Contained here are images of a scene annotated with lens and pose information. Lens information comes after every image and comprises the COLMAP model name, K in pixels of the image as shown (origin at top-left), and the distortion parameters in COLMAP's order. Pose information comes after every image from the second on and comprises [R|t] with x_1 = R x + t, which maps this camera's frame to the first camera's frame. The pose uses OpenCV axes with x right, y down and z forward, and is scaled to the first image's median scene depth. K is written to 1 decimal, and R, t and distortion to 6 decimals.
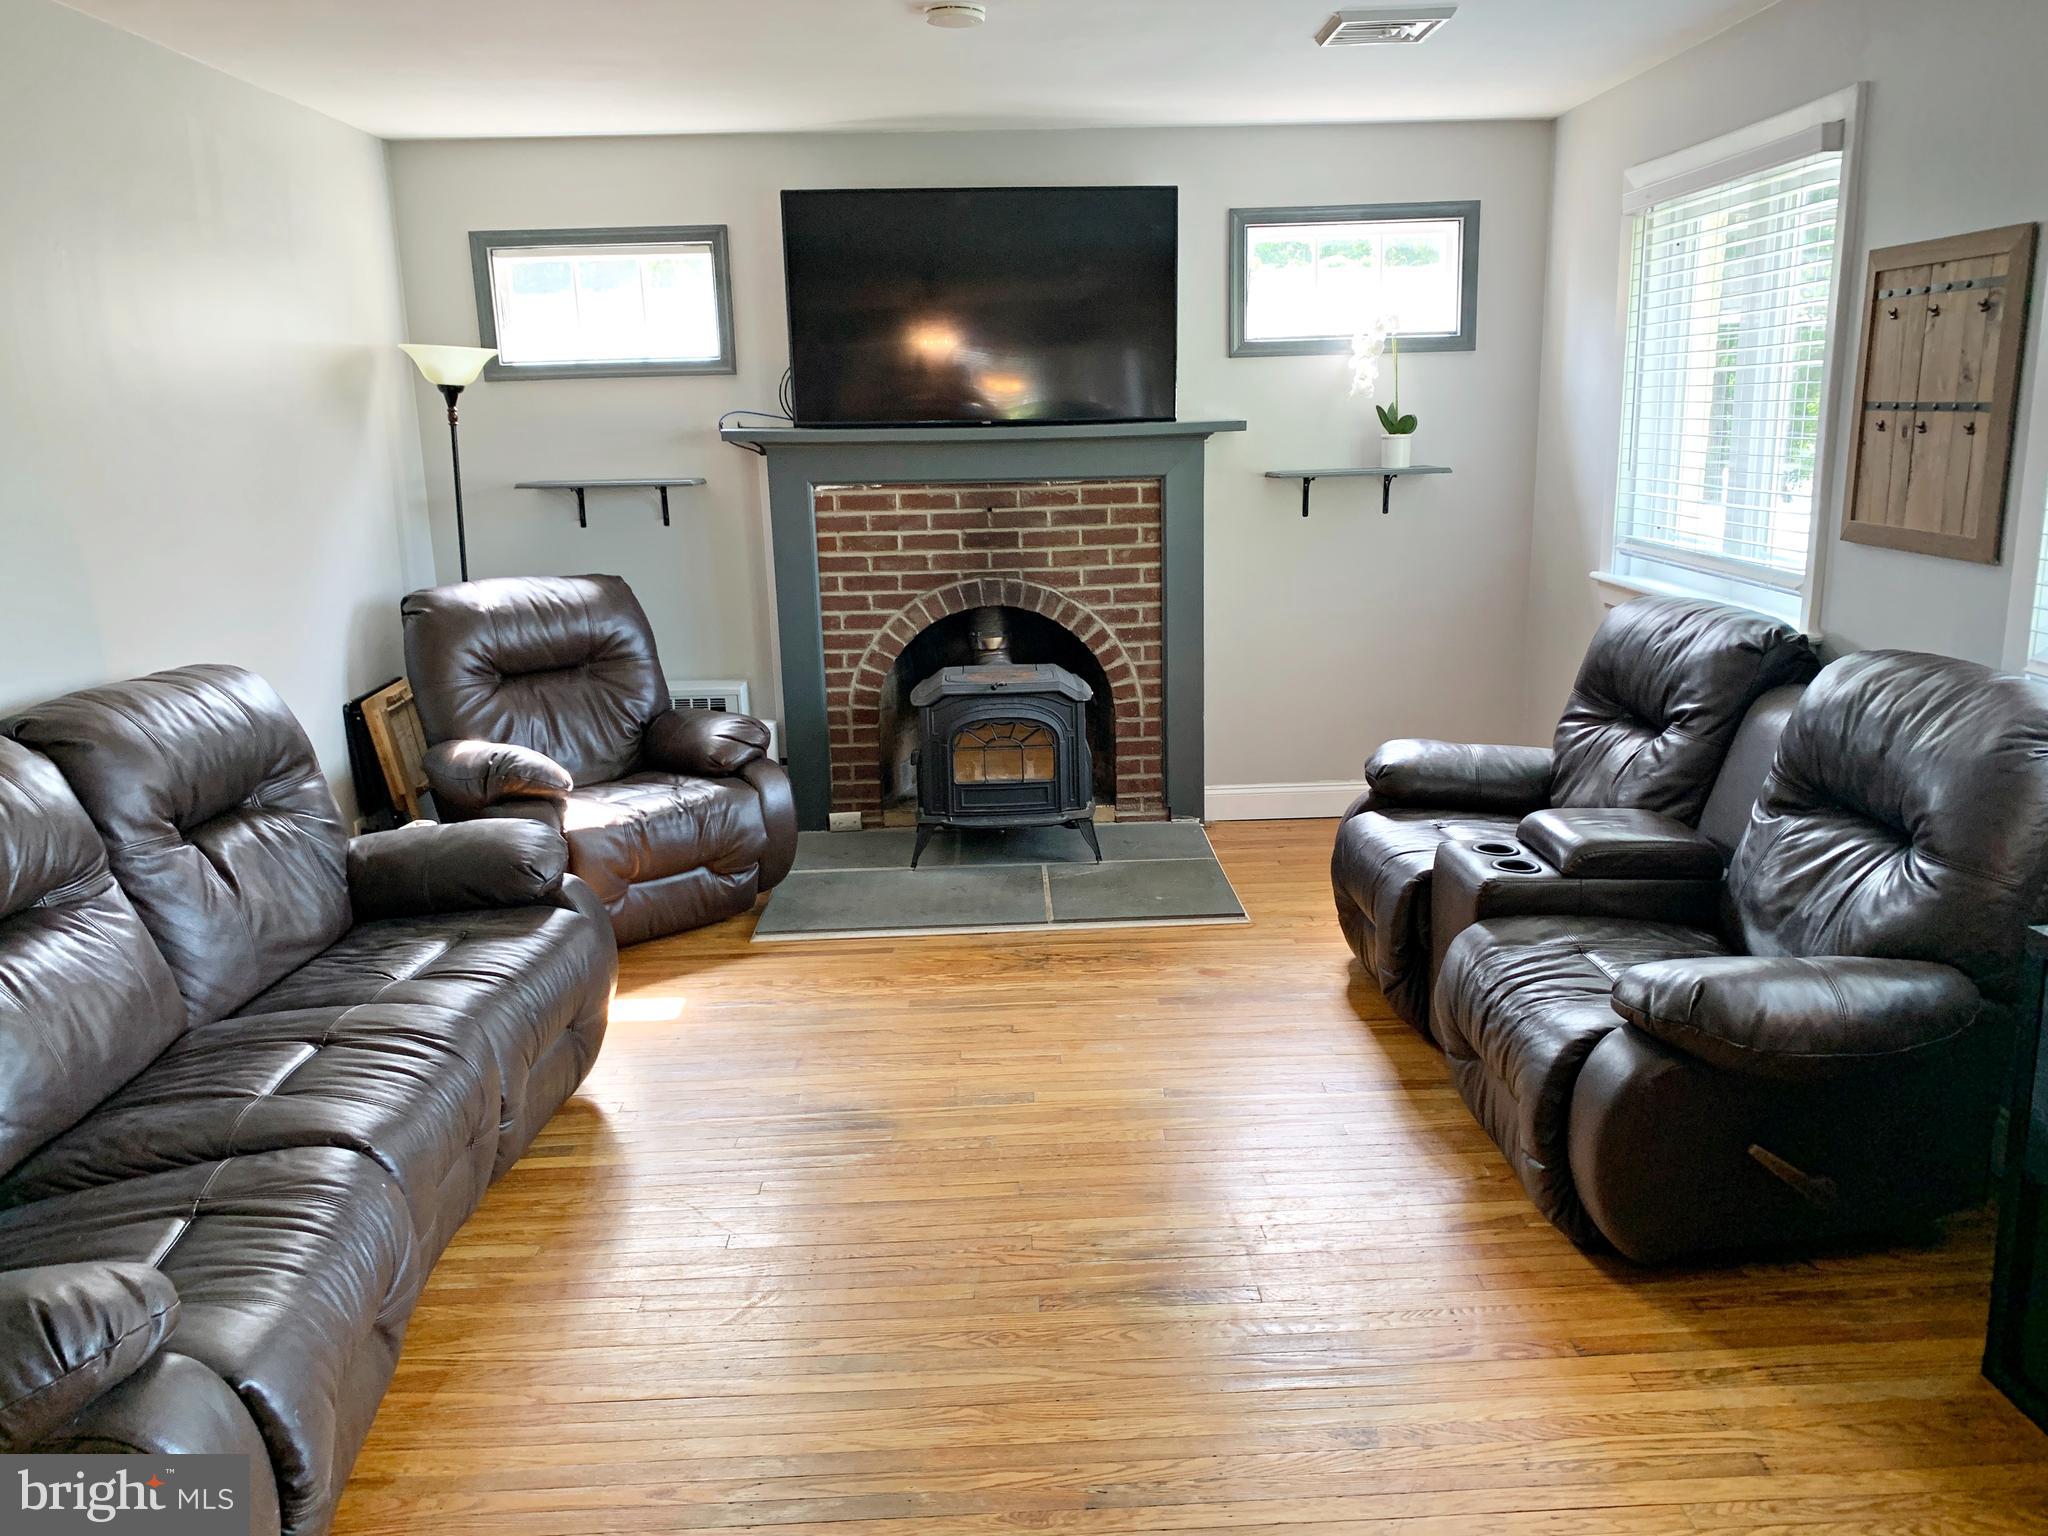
lens RADIAL K [[1573.4, 0, 1042.7], [0, 1573.4, 774.6], [0, 0, 1]] dist [0.063128, -0.086074]
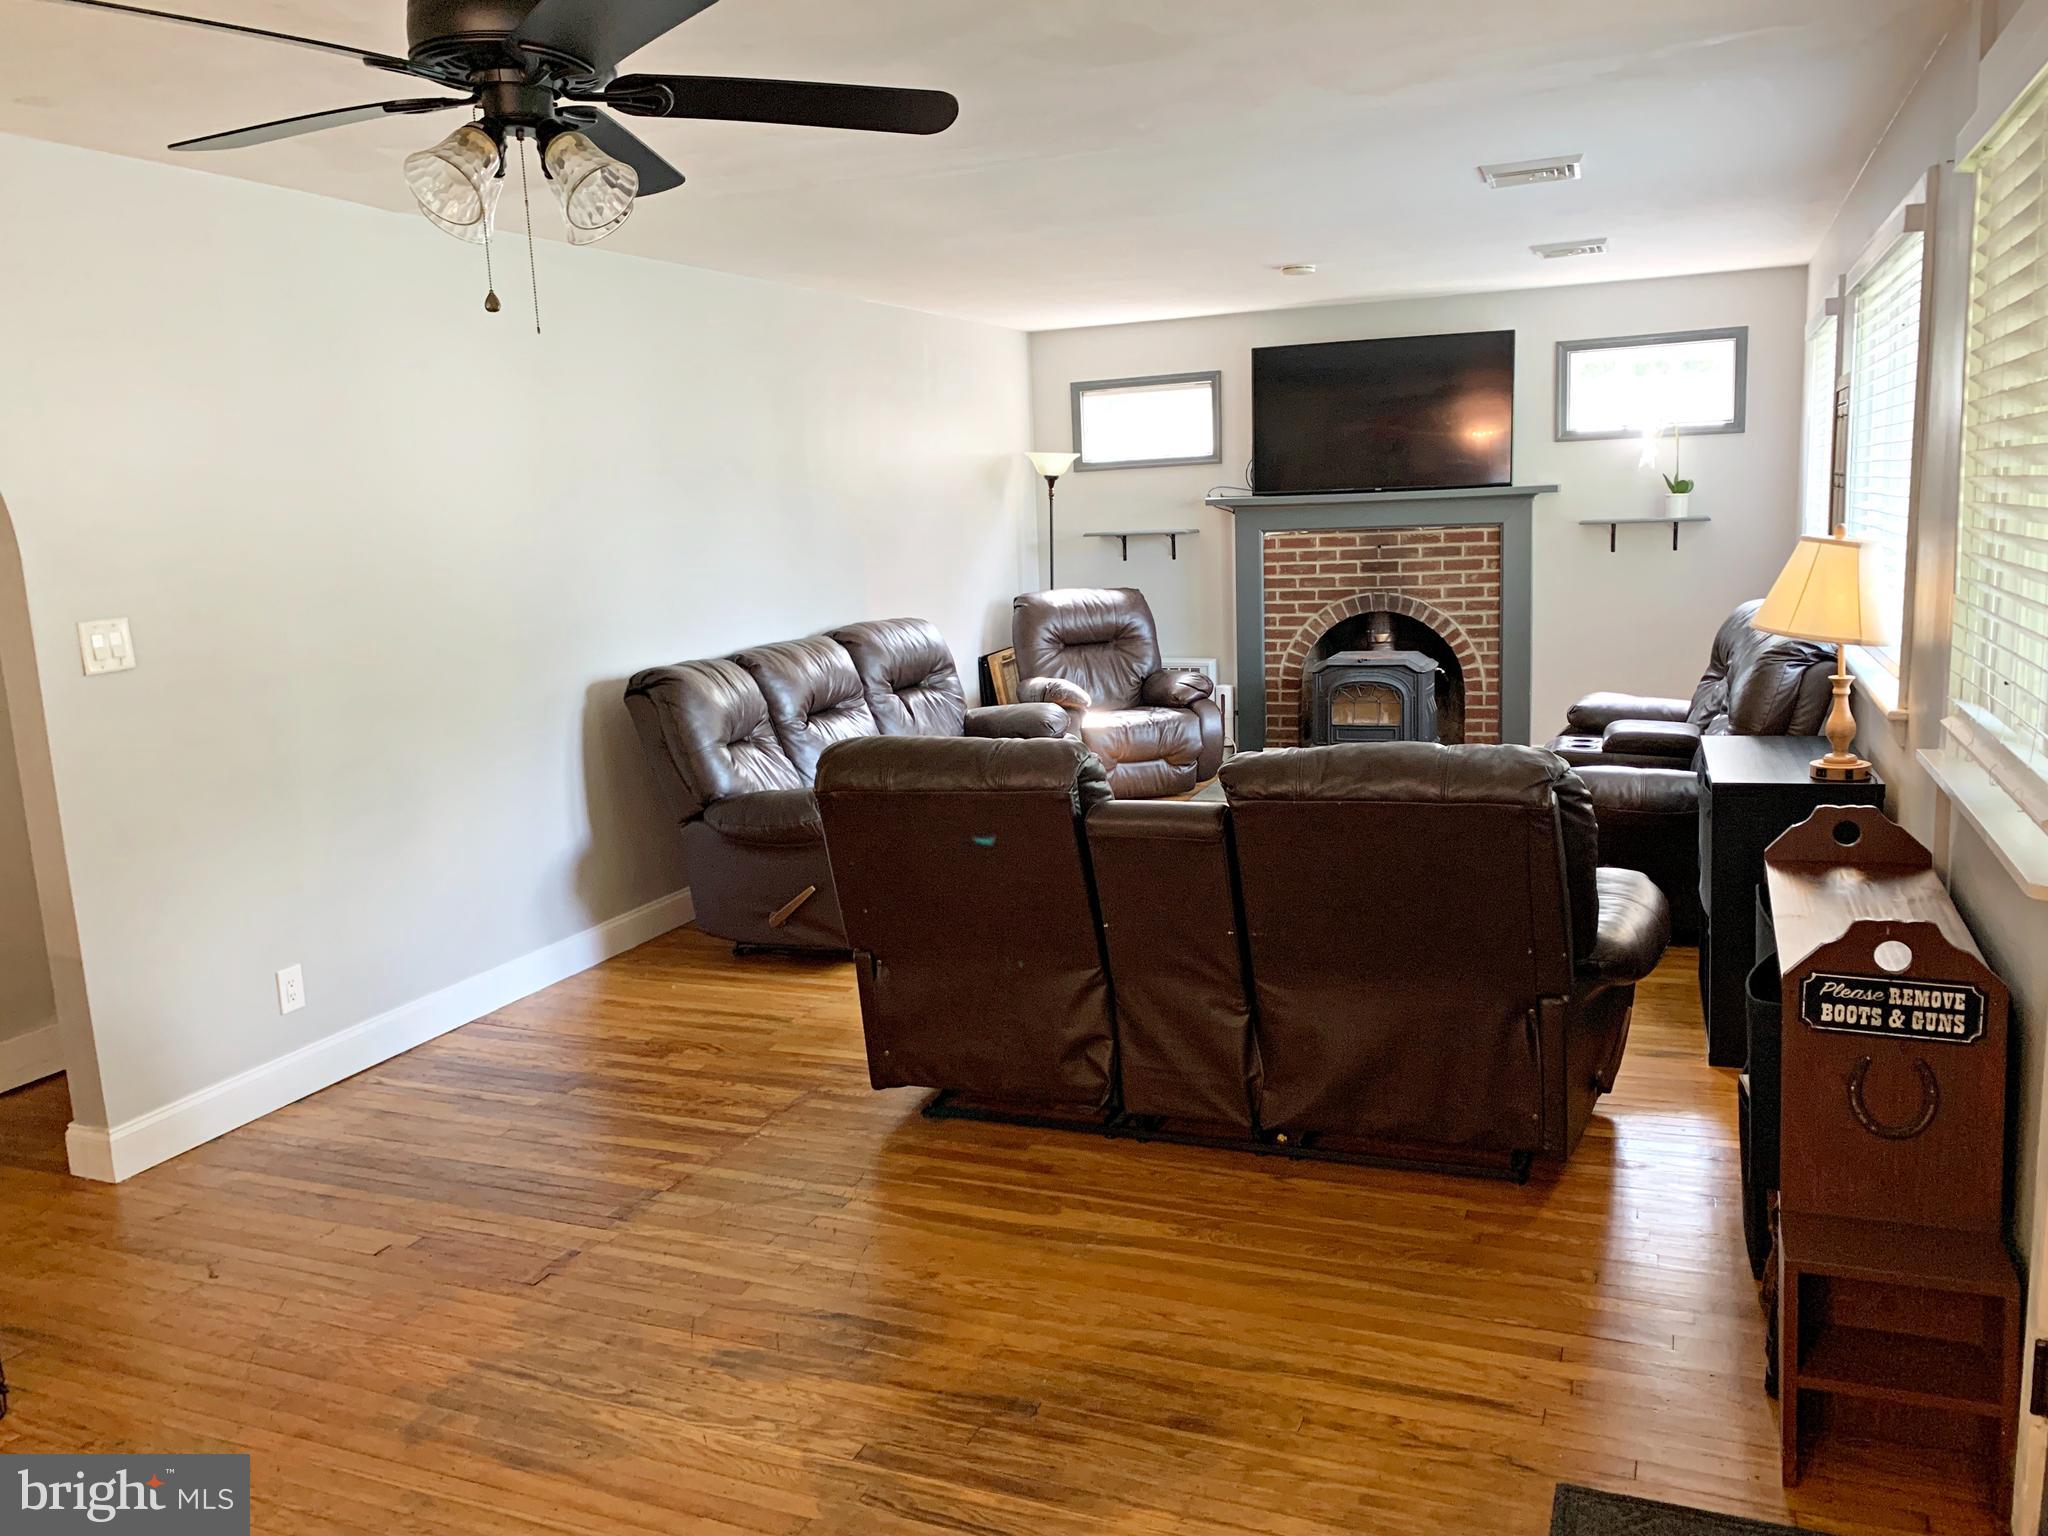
lens RADIAL K [[1573.4, 0, 1016.6], [0, 1573.4, 767.1], [0, 0, 1]] dist [0.063128, -0.086074]
pose [[0.911915, 0.055341, -0.406631, 0.295447], [-0.074228, 0.996765, -0.030808, 0.120201], [0.403610, 0.058278, 0.913073, -0.534367]]
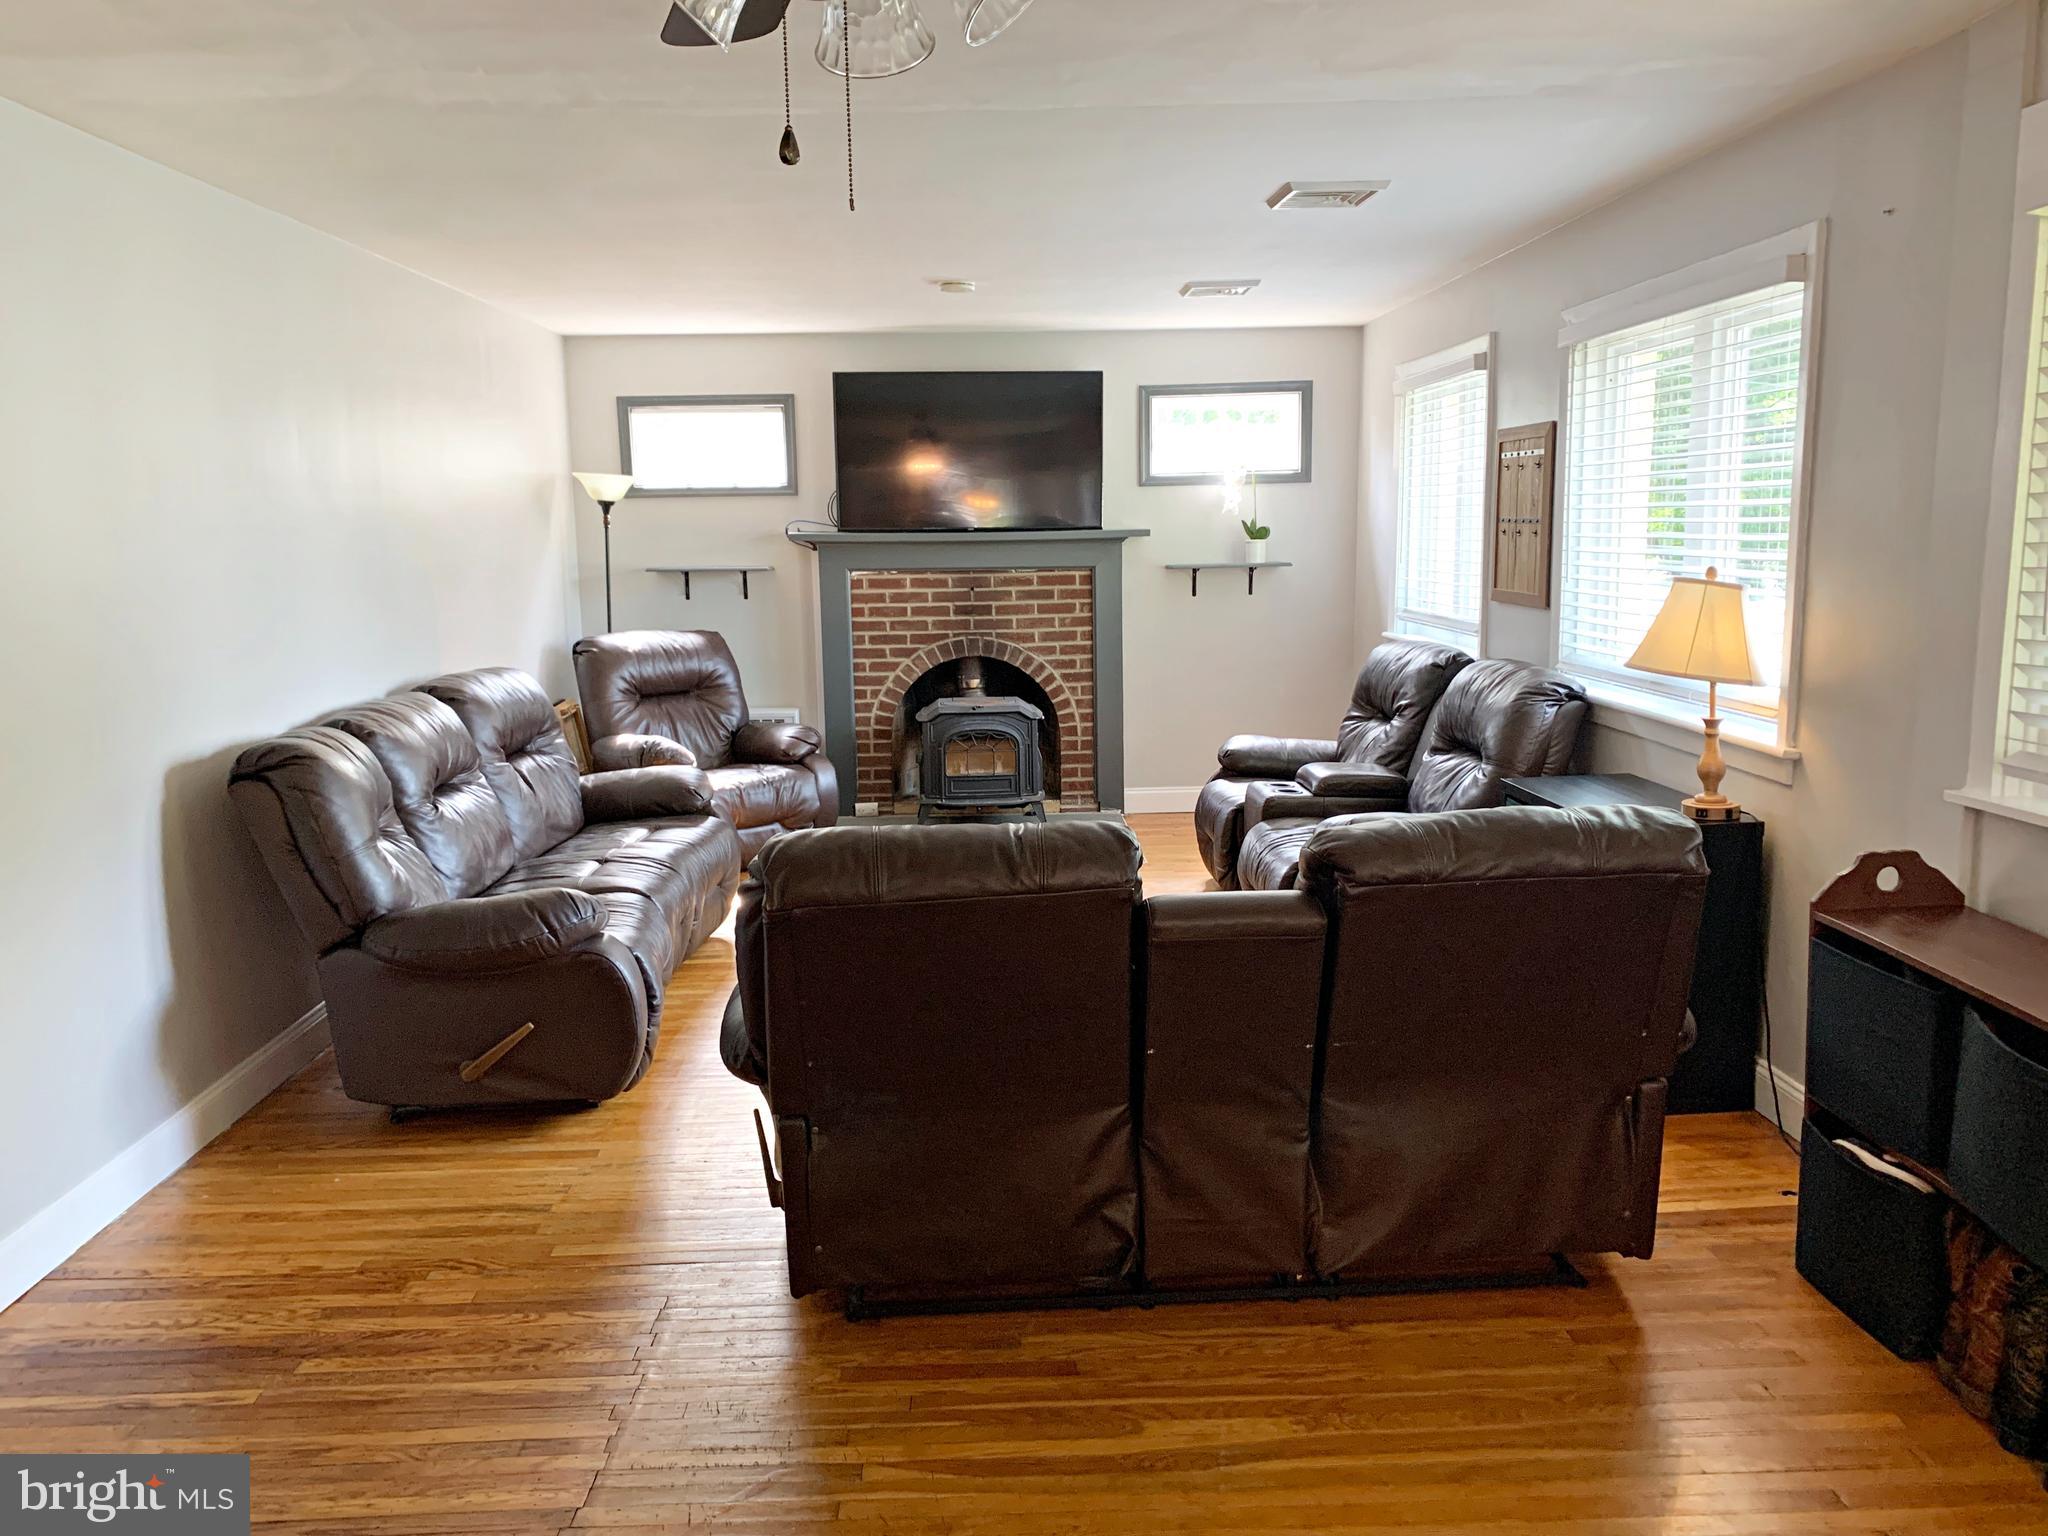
lens RADIAL K [[1573.4, 0, 1026.4], [0, 1573.4, 776.8], [0, 0, 1]] dist [0.063128, -0.086074]
pose [[0.999966, 0.006497, 0.005167, 0.009805], [-0.006126, 0.997601, -0.068951, 0.107603], [-0.005603, 0.068917, 0.997607, -0.444150]]
